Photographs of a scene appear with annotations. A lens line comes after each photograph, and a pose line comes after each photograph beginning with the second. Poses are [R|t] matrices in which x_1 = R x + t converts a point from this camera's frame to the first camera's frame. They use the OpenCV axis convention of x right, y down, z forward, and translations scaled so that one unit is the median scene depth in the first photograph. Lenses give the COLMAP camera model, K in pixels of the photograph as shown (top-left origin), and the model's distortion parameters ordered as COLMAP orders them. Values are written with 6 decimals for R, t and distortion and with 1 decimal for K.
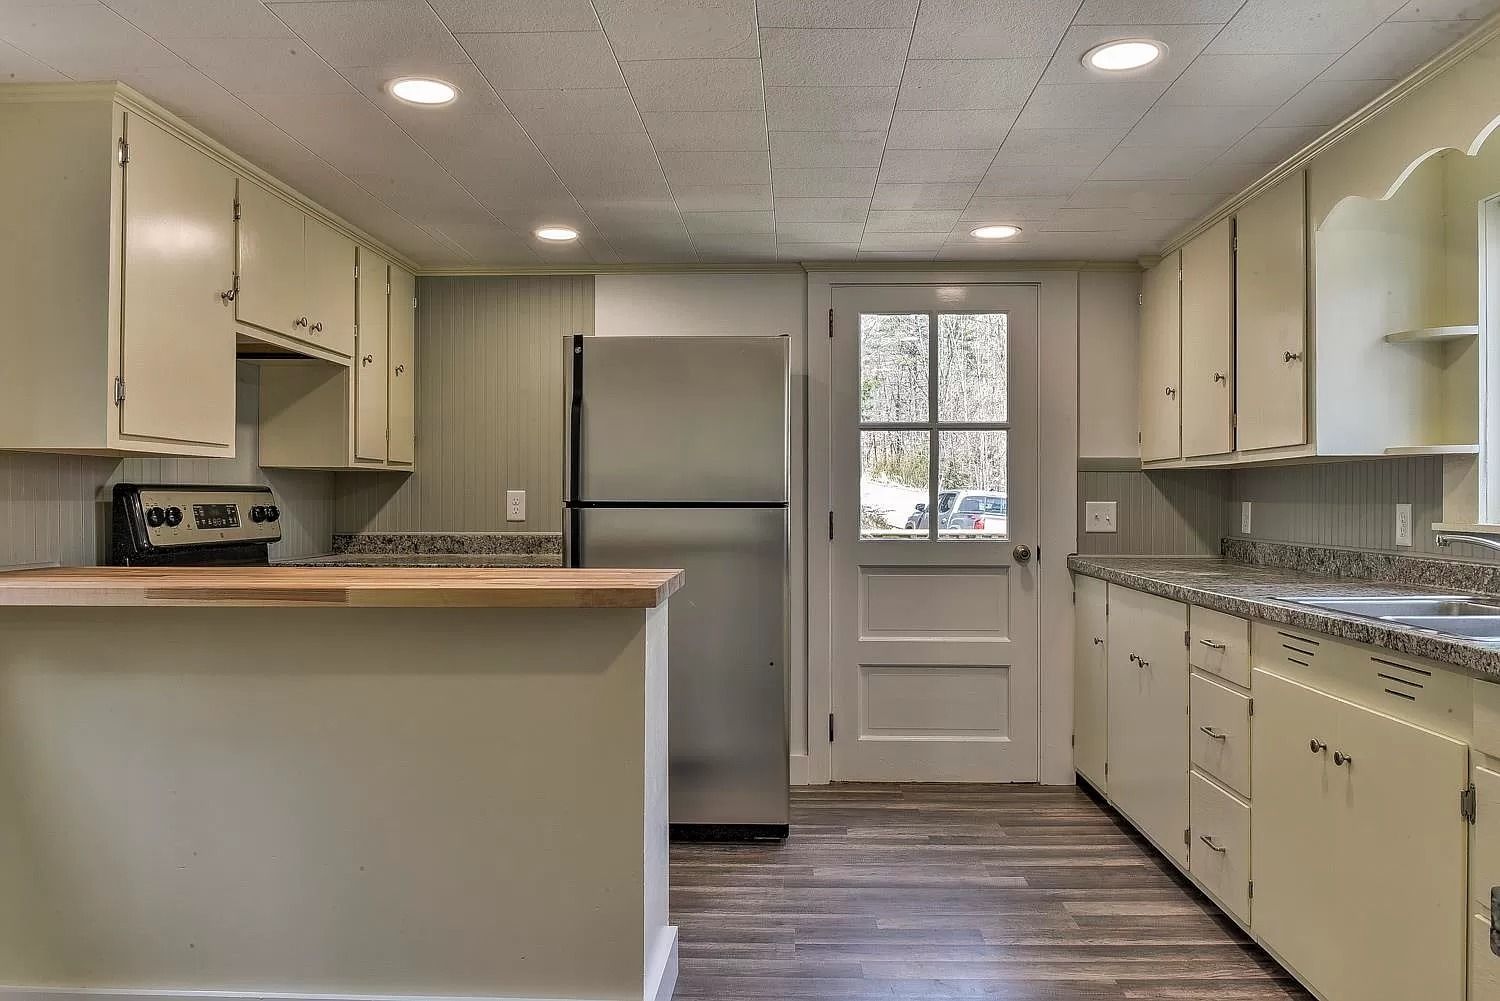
lens RADIAL K [[1102.4, 0, 751.7], [0, 1102.4, 498.9], [0, 0, 1]] dist [-0.009278, -0.001056]
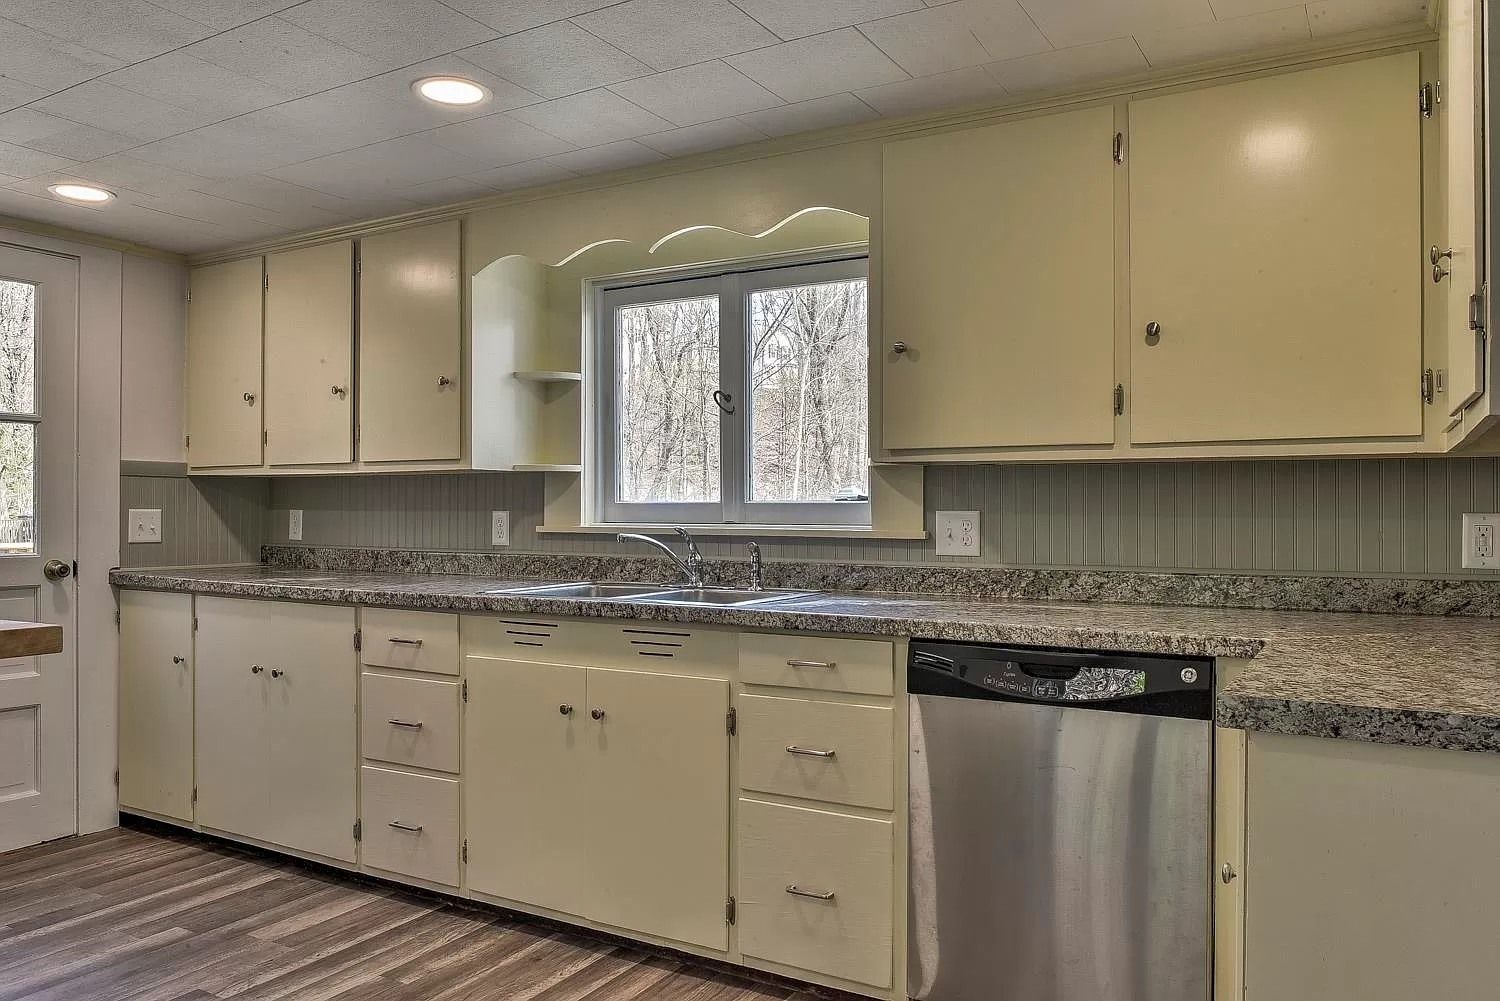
lens RADIAL K [[1102.4, 0, 747.9], [0, 1102.4, 504.4], [0, 0, 1]] dist [-0.009278, -0.001056]
pose [[0.485632, 0.005480, 0.874146, -0.317107], [-0.002055, 0.999985, -0.005128, 0.002734], [-0.874161, 0.000694, 0.485636, 0.161126]]
